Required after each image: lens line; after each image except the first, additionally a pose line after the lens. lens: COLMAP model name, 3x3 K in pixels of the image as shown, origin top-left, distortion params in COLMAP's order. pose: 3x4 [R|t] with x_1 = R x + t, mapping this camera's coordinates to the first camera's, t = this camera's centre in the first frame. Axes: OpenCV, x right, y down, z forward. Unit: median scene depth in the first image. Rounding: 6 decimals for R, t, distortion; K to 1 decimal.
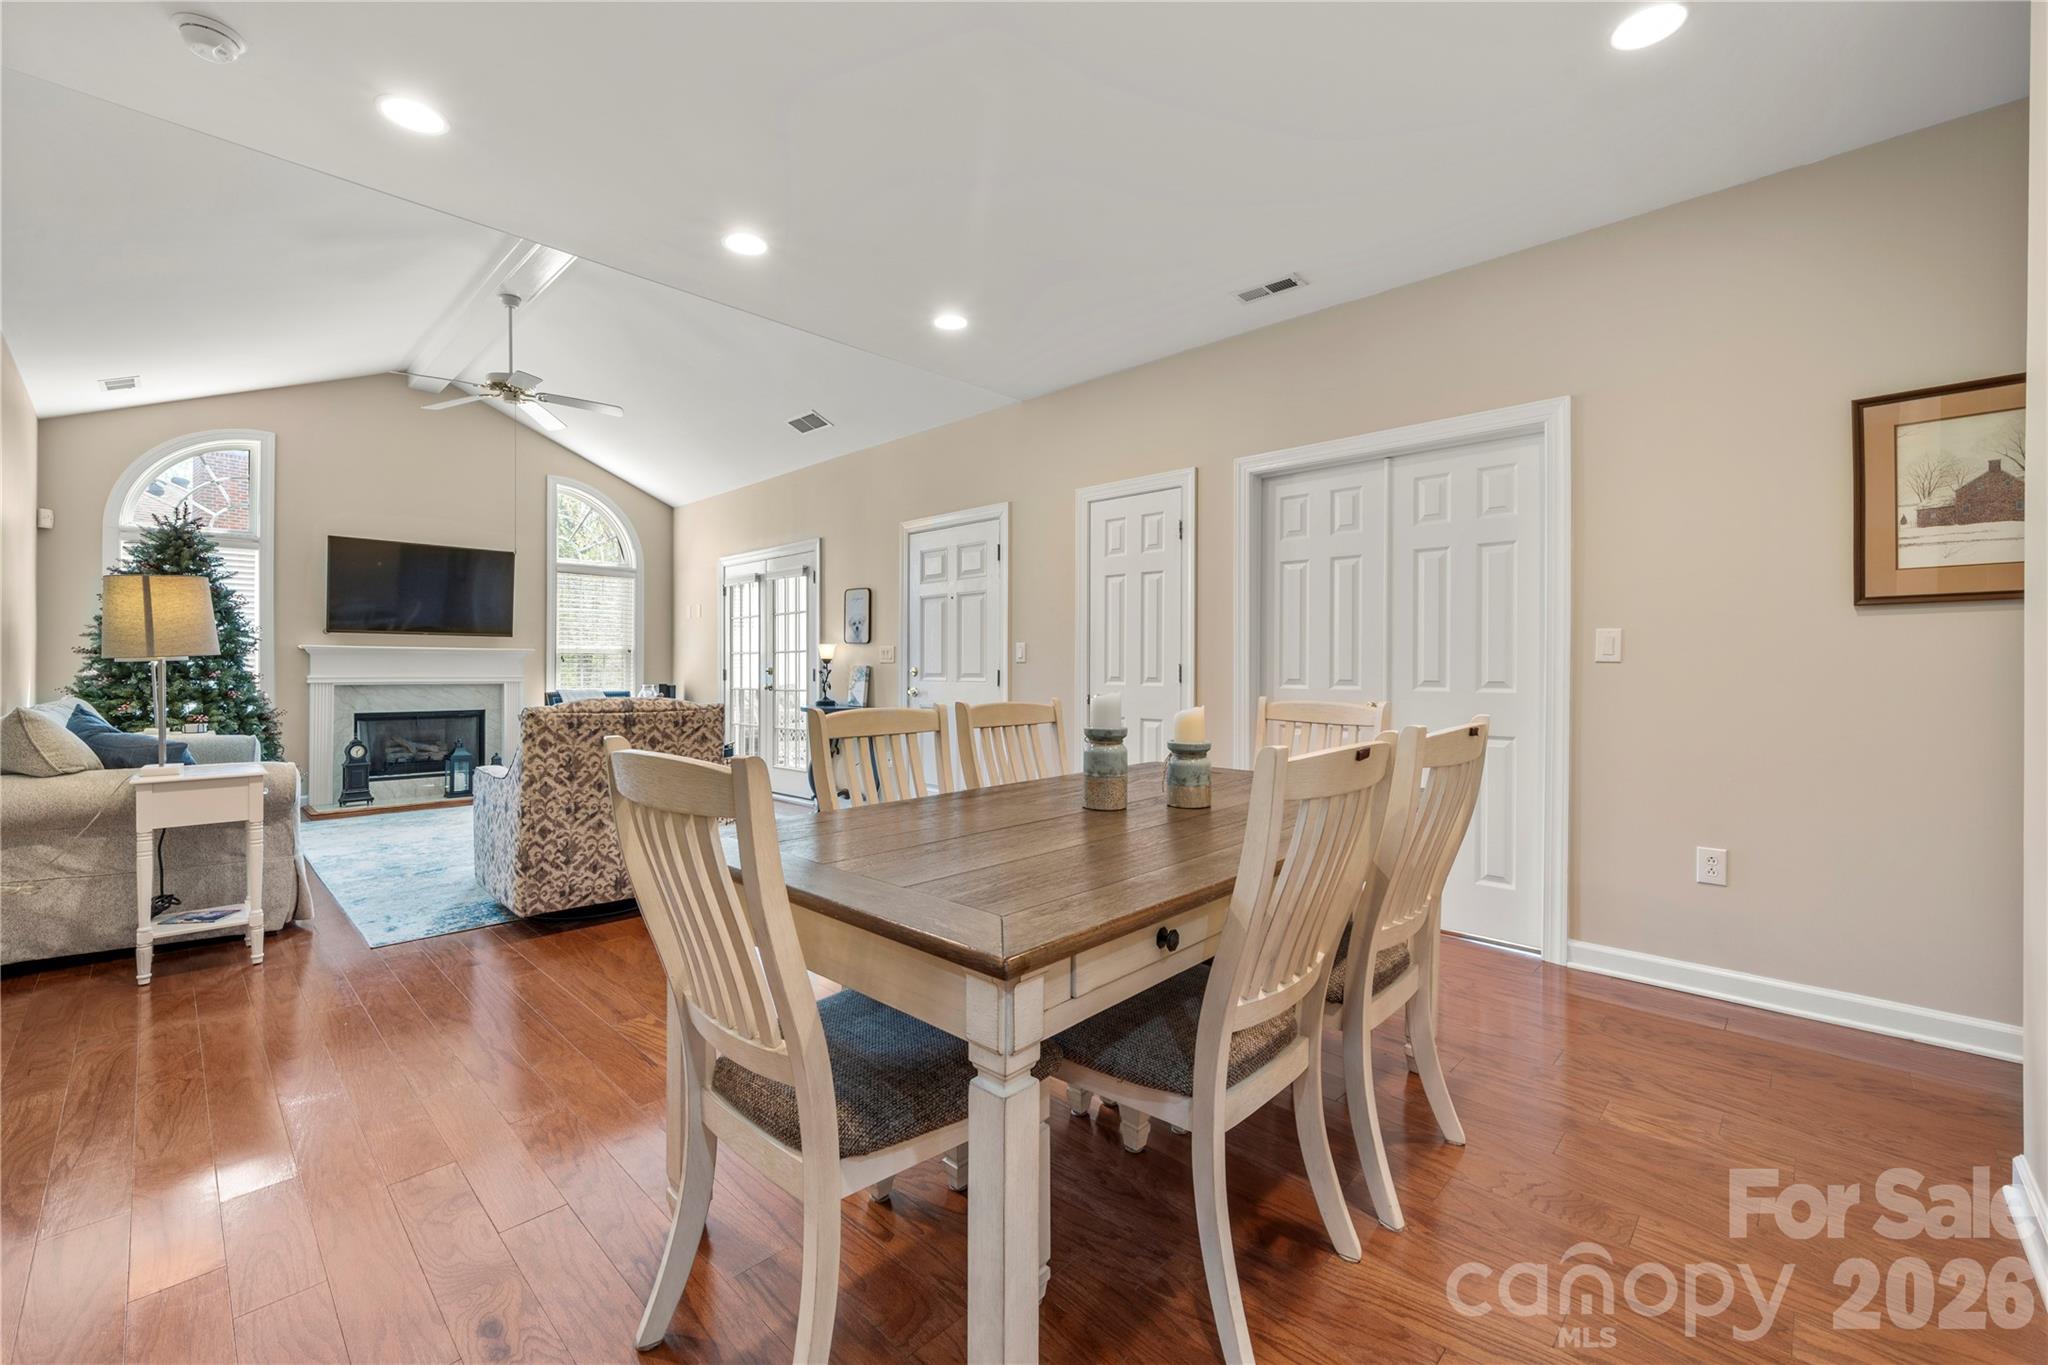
lens RADIAL K [[818.4, 0, 1024.7], [0, 818.4, 662.4], [0, 0, 1]] dist [-0.001085, -0.000185]
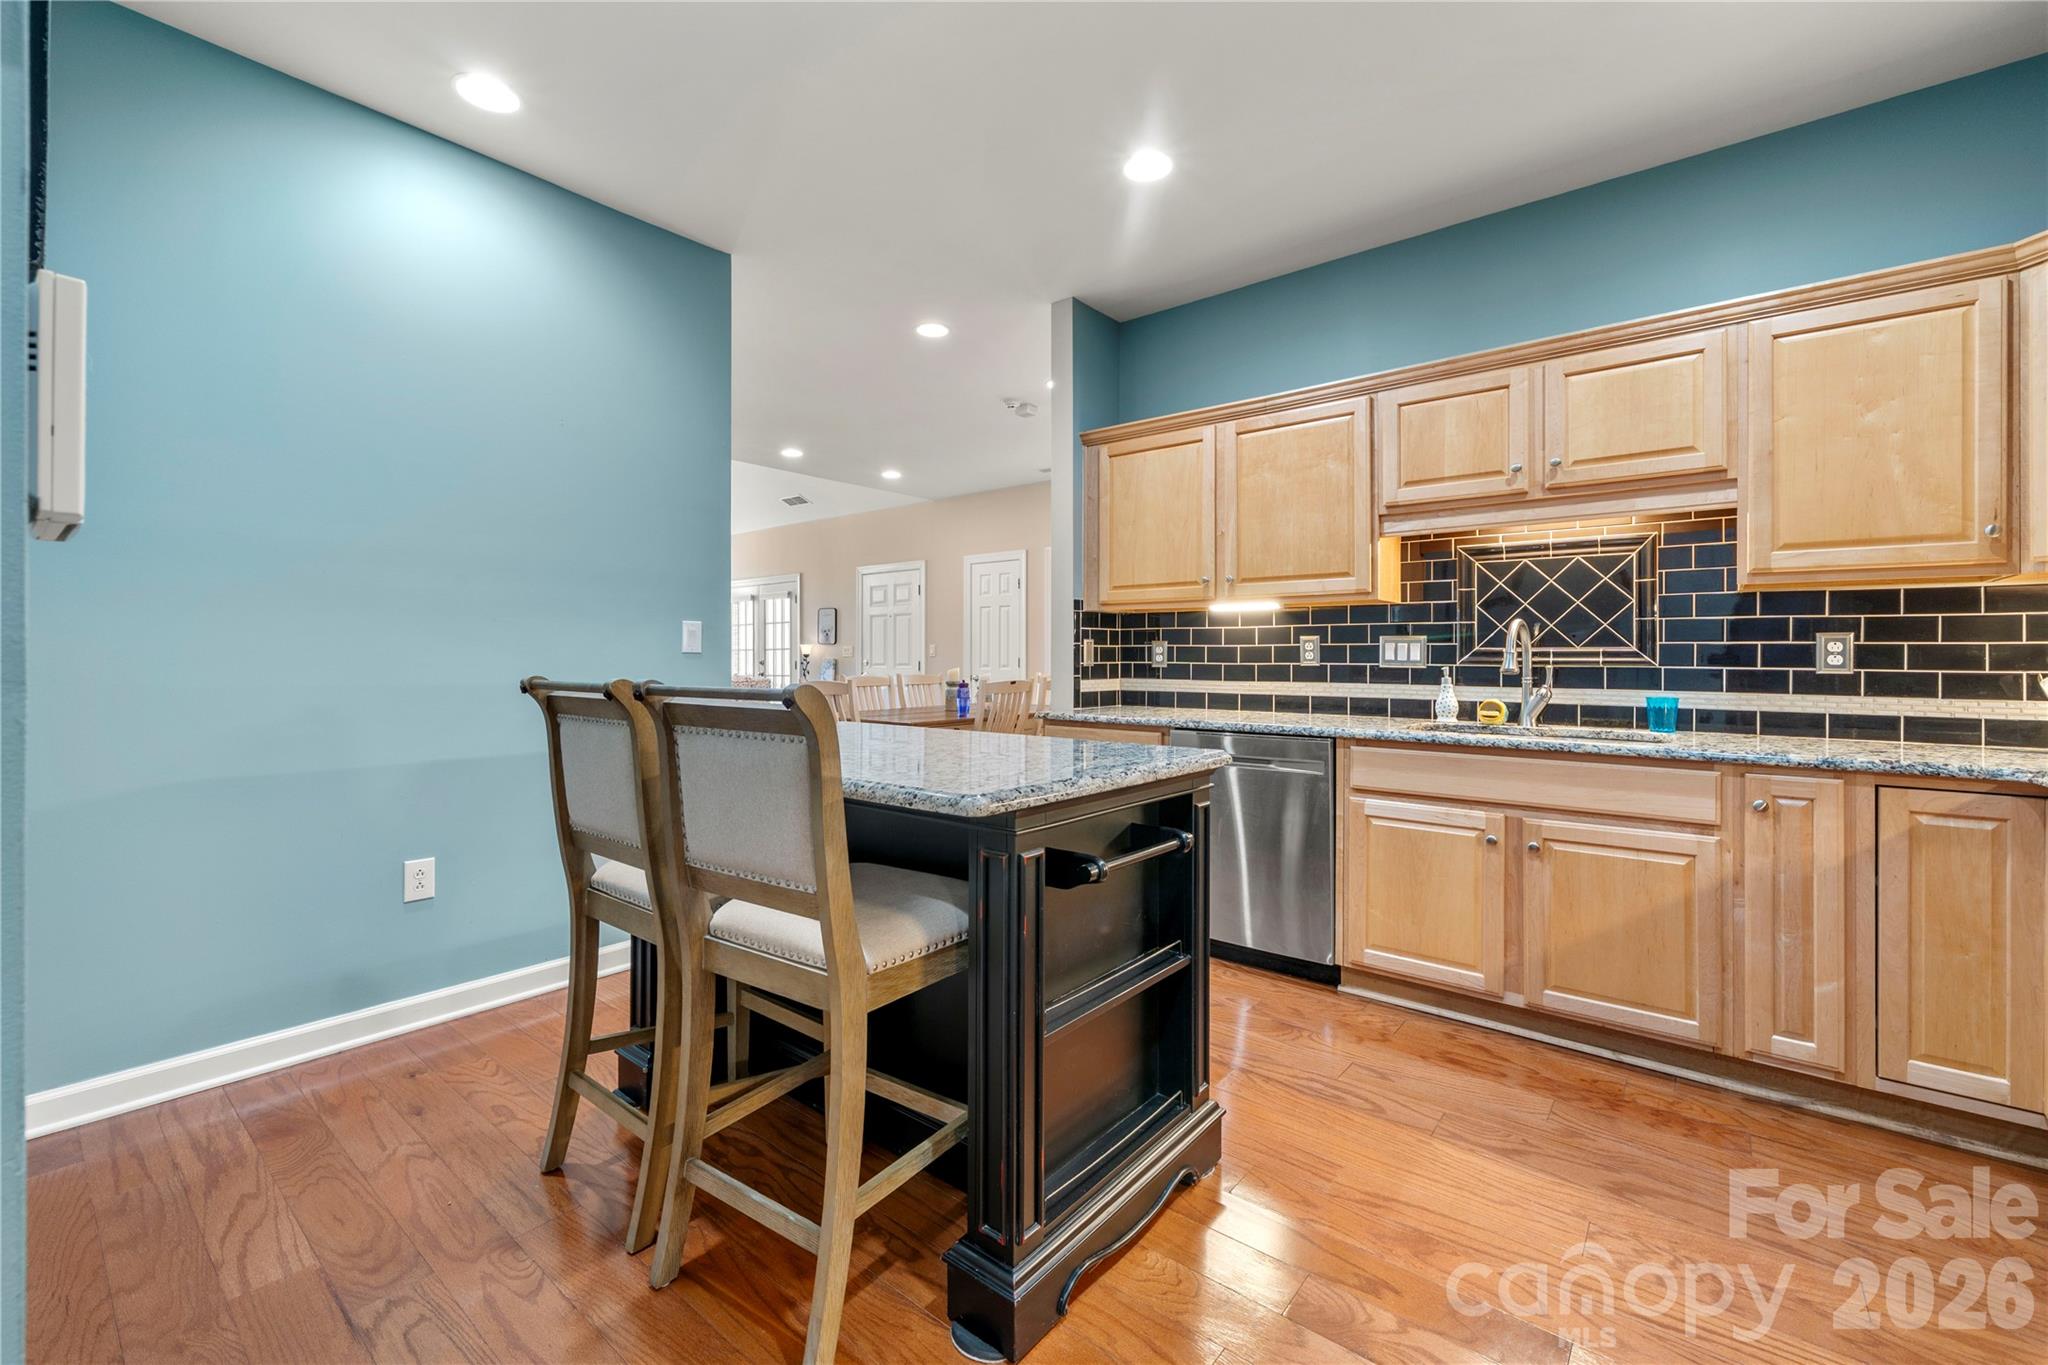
lens RADIAL K [[818.4, 0, 1024.7], [0, 818.4, 662.4], [0, 0, 1]] dist [-0.001085, -0.000185]
pose [[0.996527, -0.000319, 0.083269, 0.035956], [-0.000263, 0.999976, 0.006981, -0.000151], [-0.083270, -0.006978, 0.996503, -0.558485]]
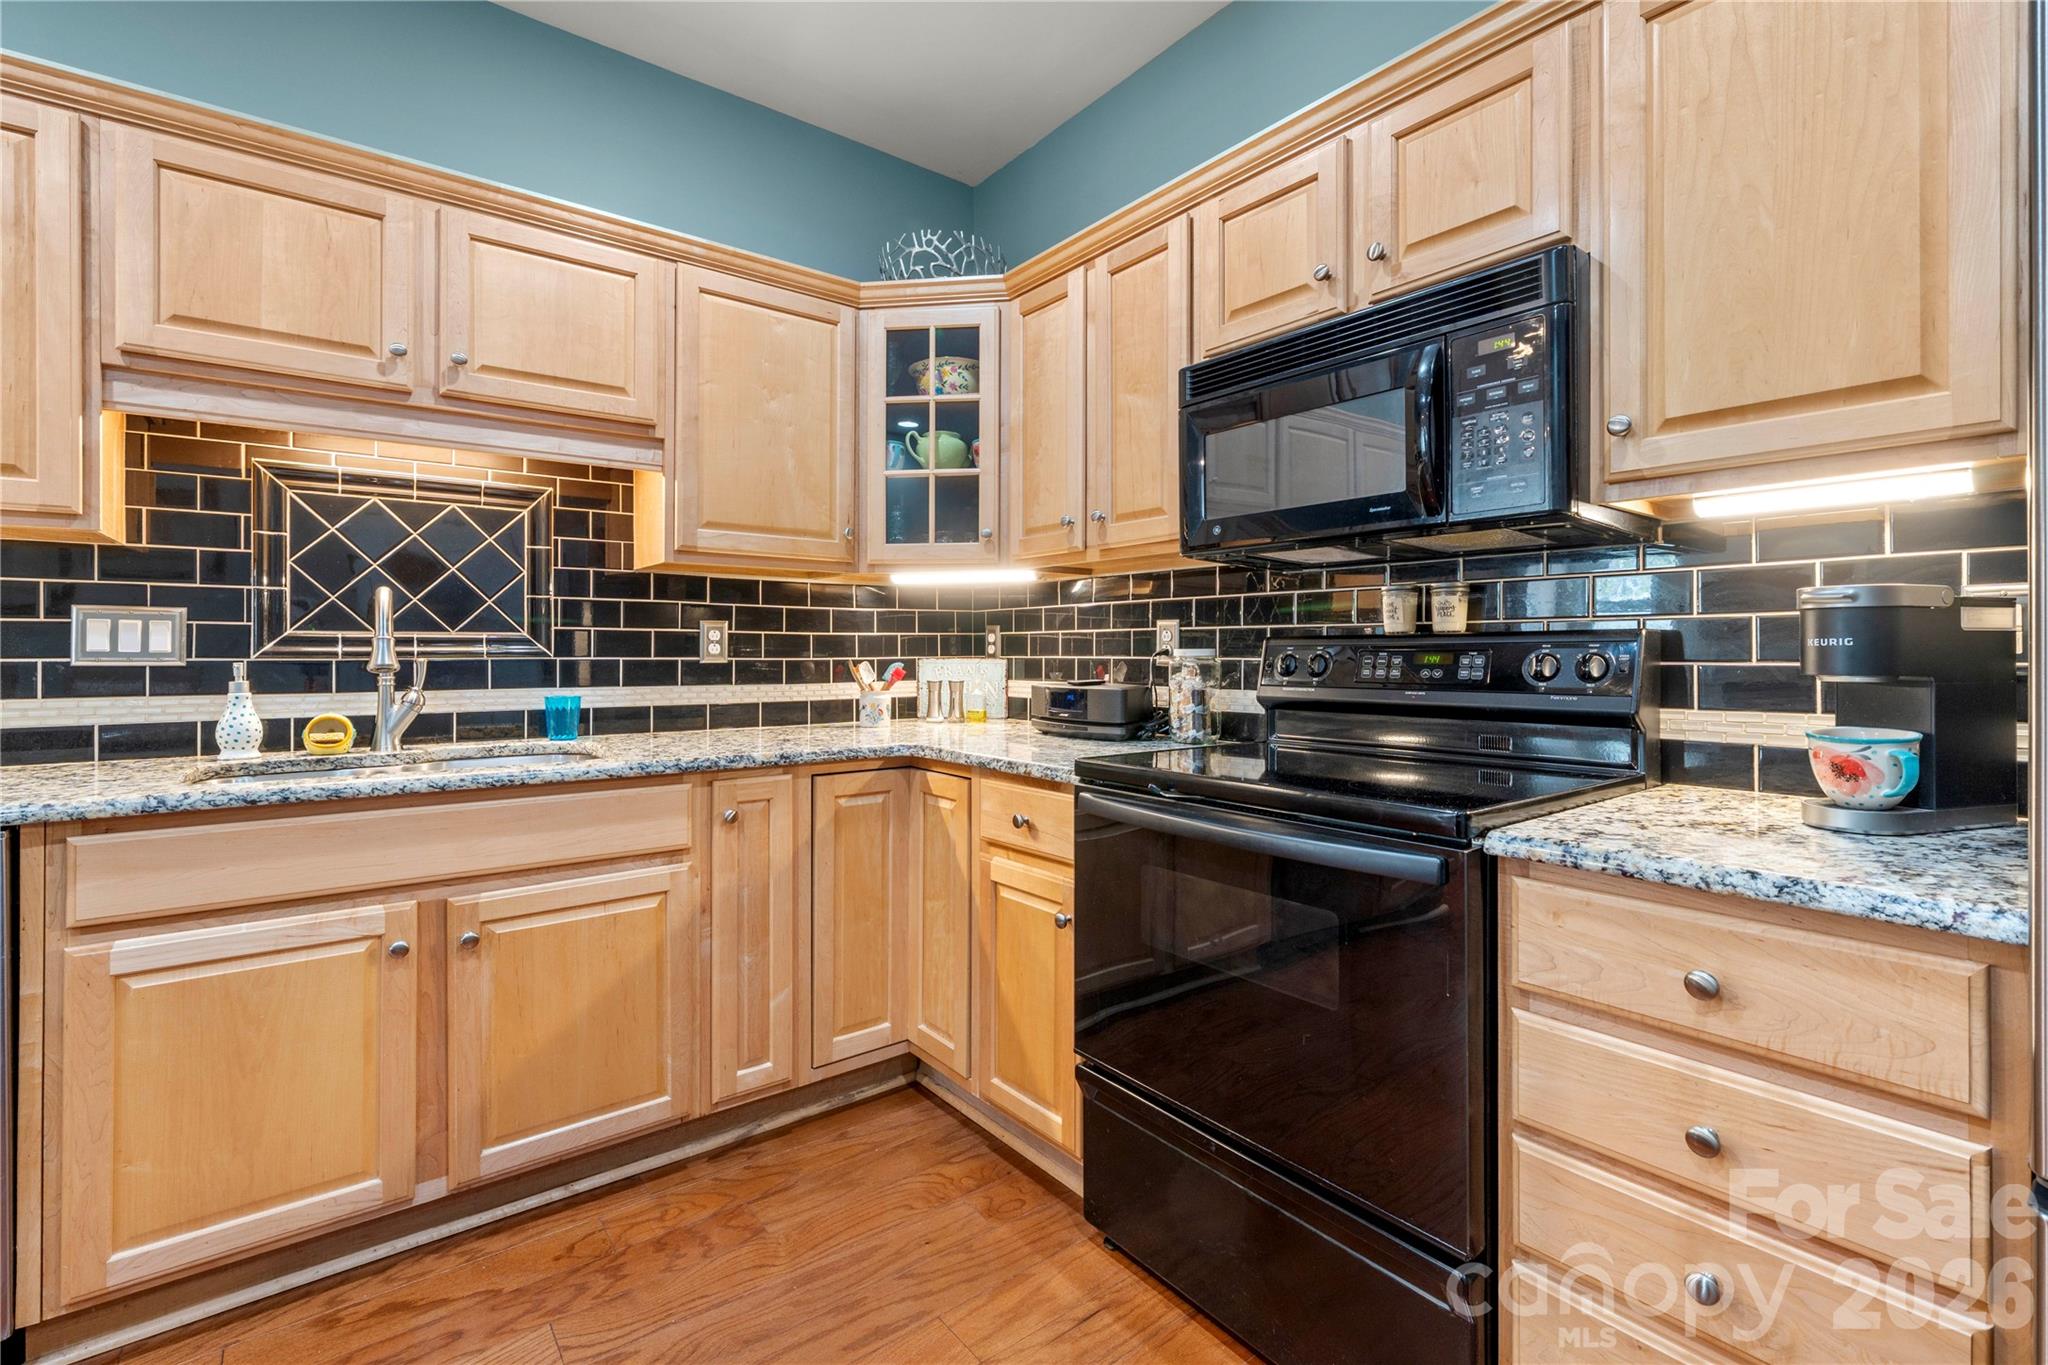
lens RADIAL K [[901.8, 0, 1019.9], [0, 901.8, 646.8], [0, 0, 1]] dist [-0.000524, -0.000244]
pose [[0.147027, -0.000728, 0.989132, 0.052160], [-0.000758, 0.999999, 0.000849, -0.000060], [-0.989132, -0.000875, 0.147027, -0.454887]]
